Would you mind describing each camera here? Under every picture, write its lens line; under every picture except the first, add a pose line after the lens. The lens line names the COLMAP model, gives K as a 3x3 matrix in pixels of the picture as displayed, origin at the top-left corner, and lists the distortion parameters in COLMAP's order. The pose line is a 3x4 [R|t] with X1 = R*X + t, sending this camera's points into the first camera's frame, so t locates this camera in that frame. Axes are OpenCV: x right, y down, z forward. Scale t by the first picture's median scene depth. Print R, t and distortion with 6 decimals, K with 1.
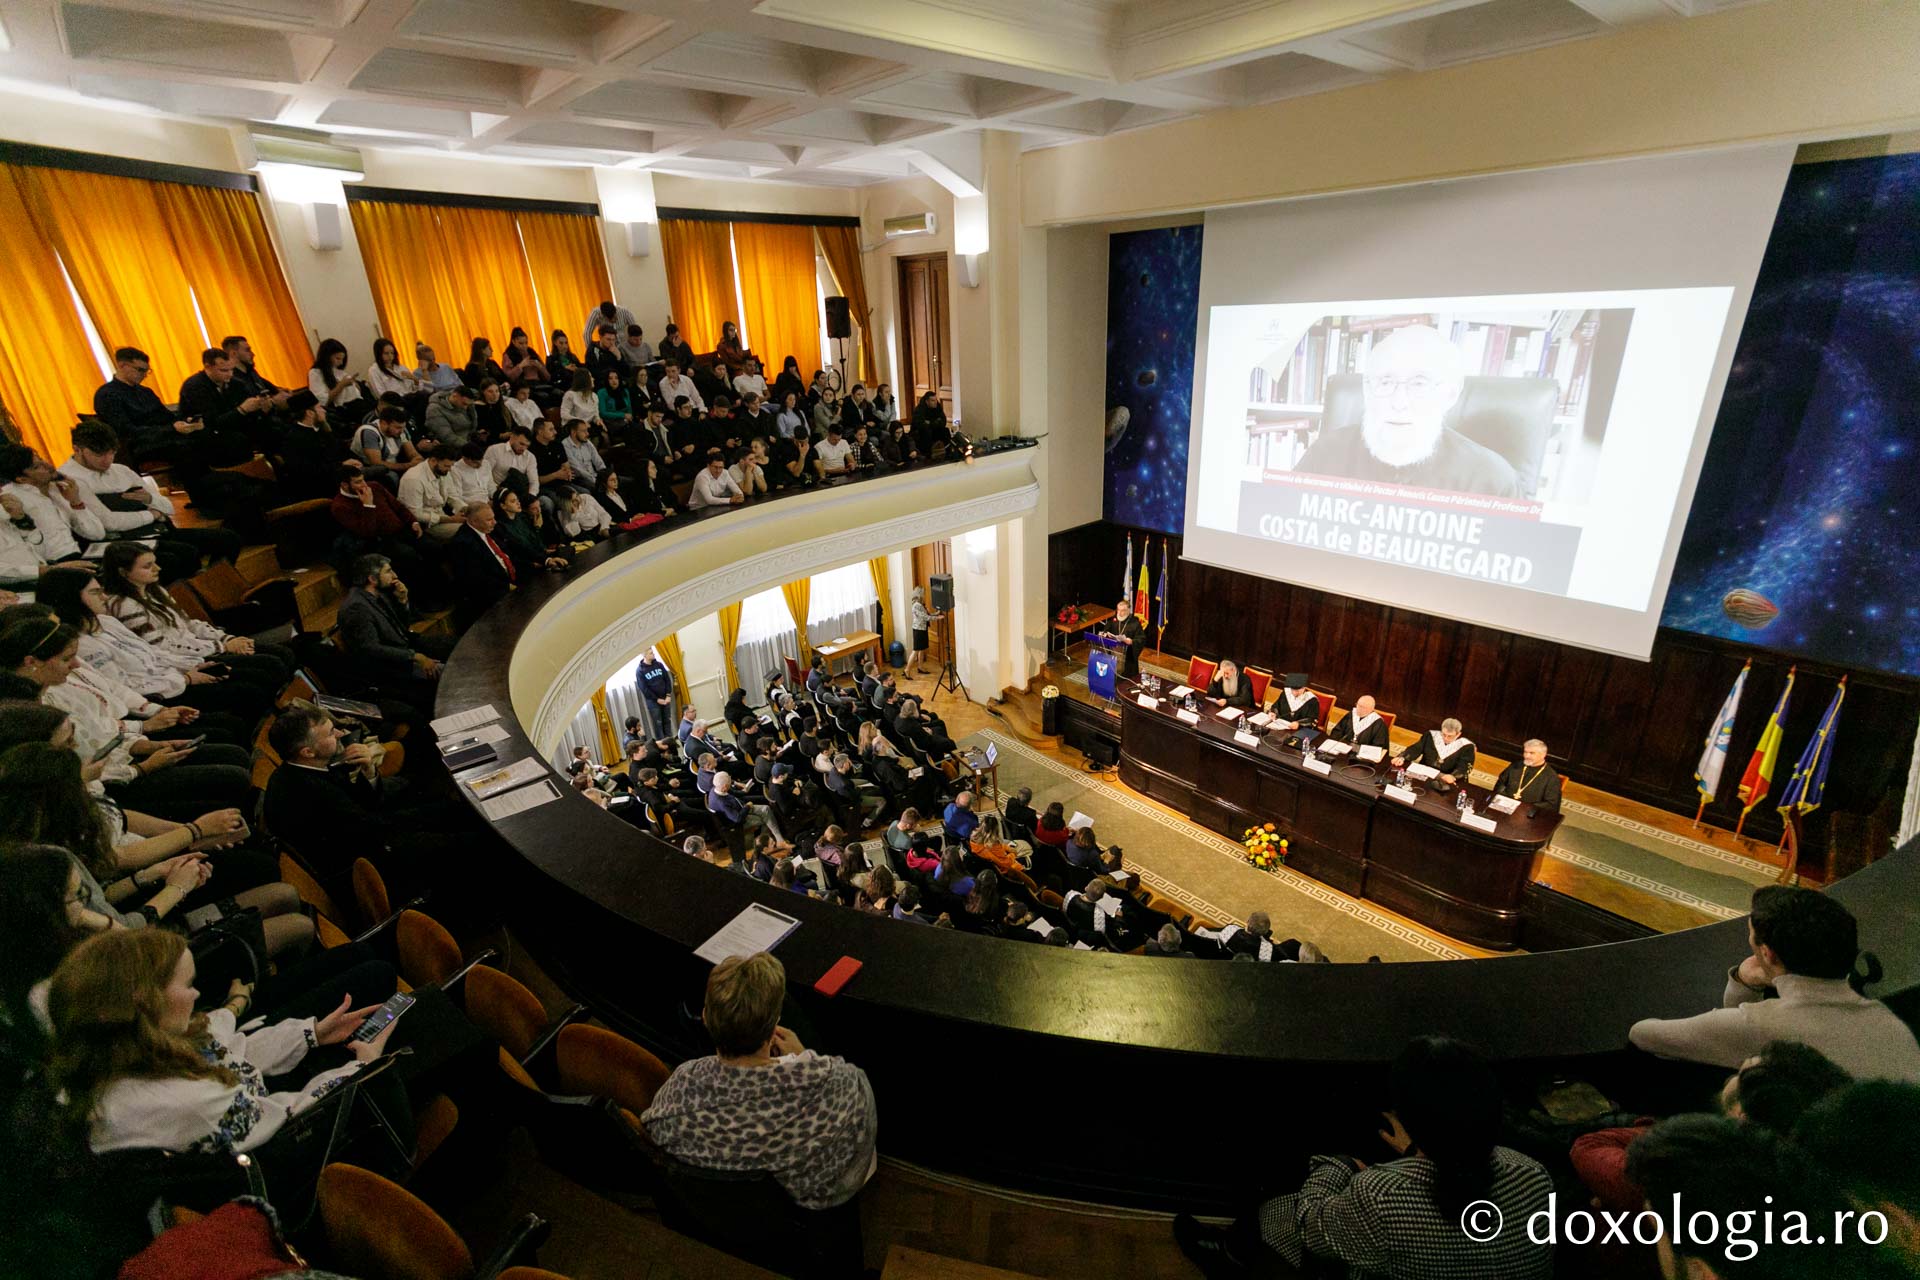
lens RADIAL K [[857.3, 0, 951.6], [0, 857.3, 641.1], [0, 0, 1]] dist [0.003686, -0.001514]
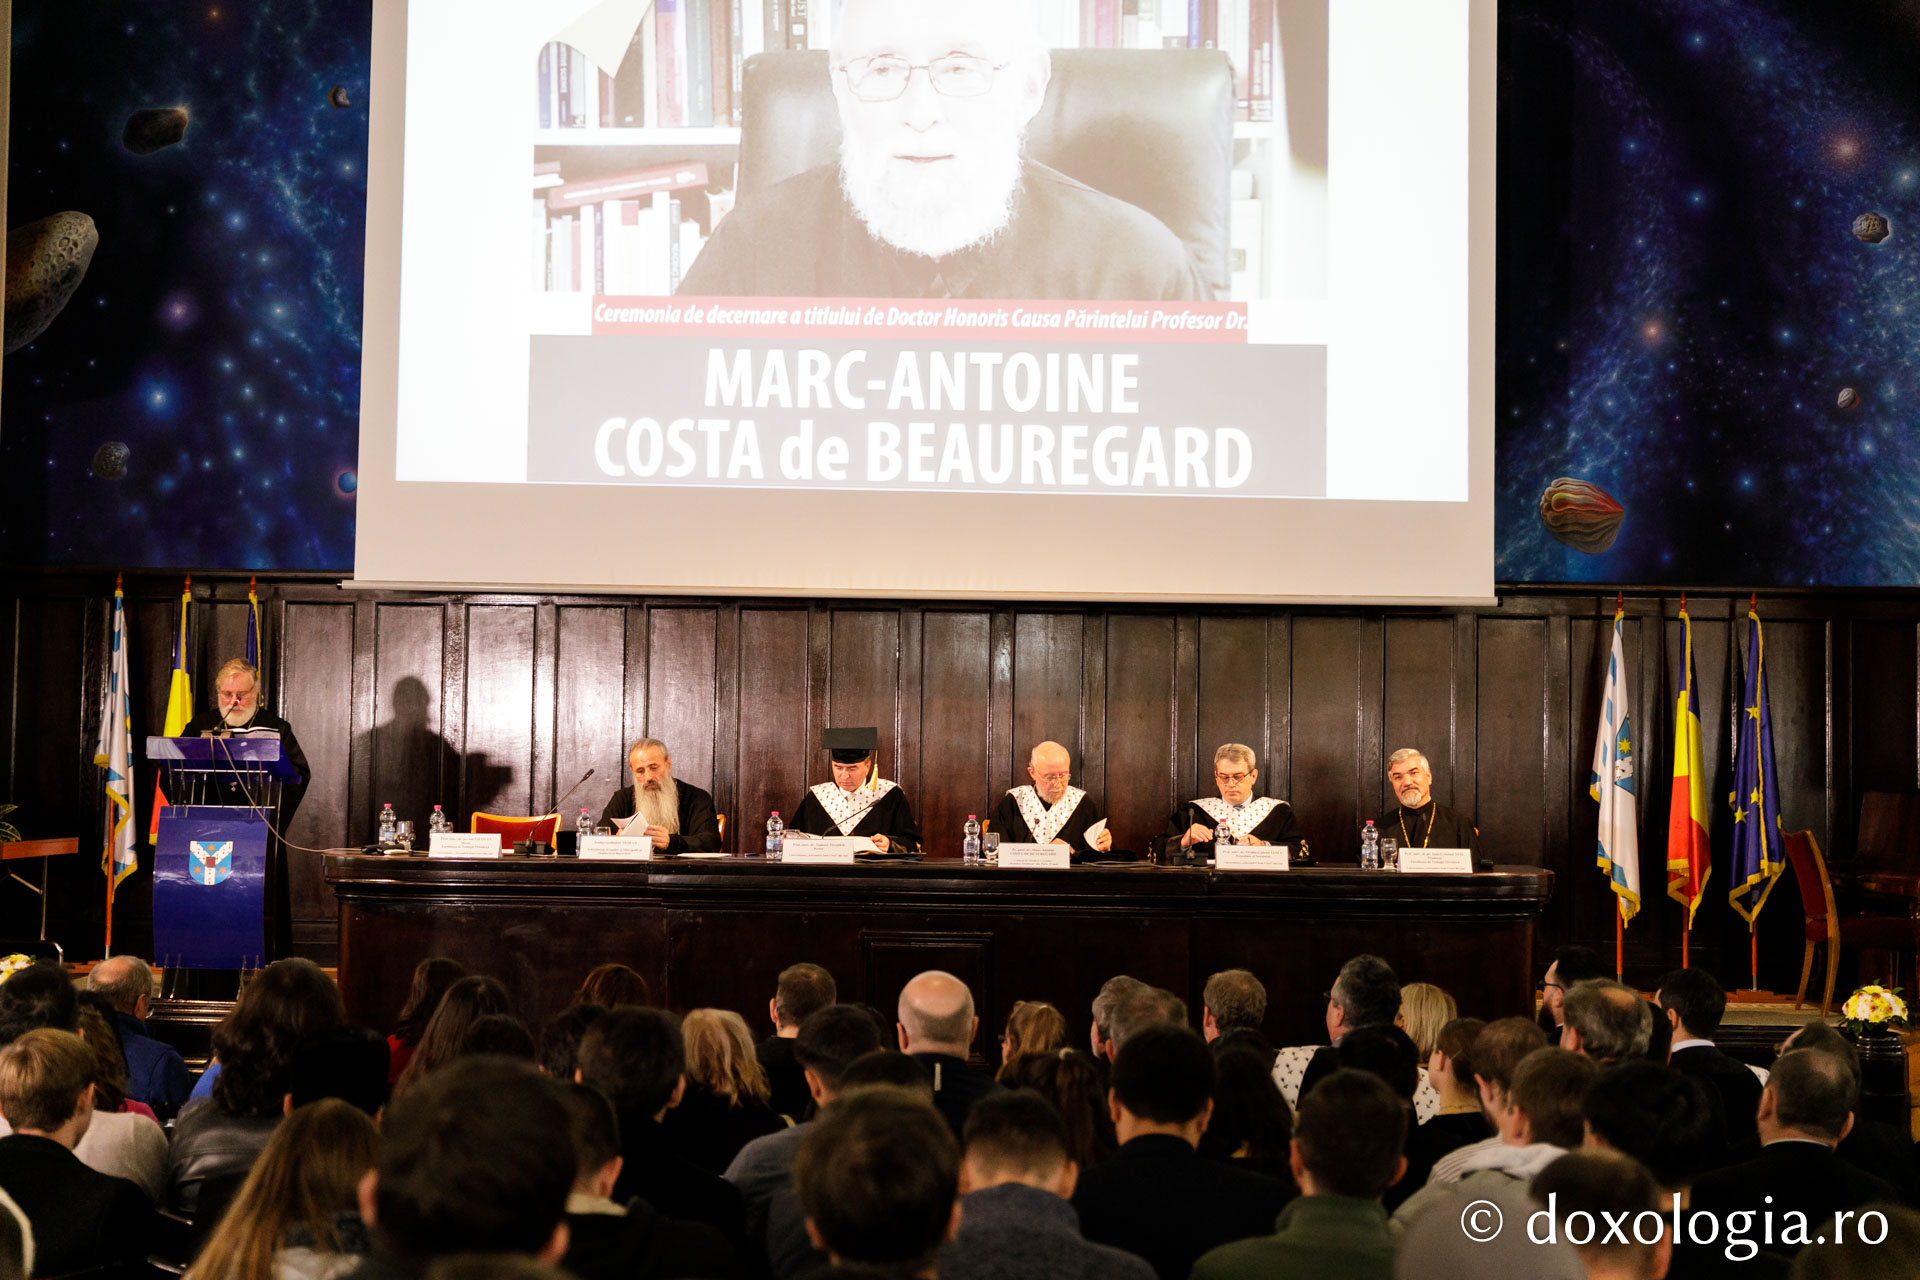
lens RADIAL K [[2547.5, 0, 954.3], [0, 2547.5, 635.6], [0, 0, 1]] dist [0.013617, 0.000000]
pose [[0.688226, 0.083947, 0.720623, -0.352466], [0.229952, 0.916828, -0.326417, 0.371419], [-0.688089, 0.390357, 0.611682, 0.302659]]
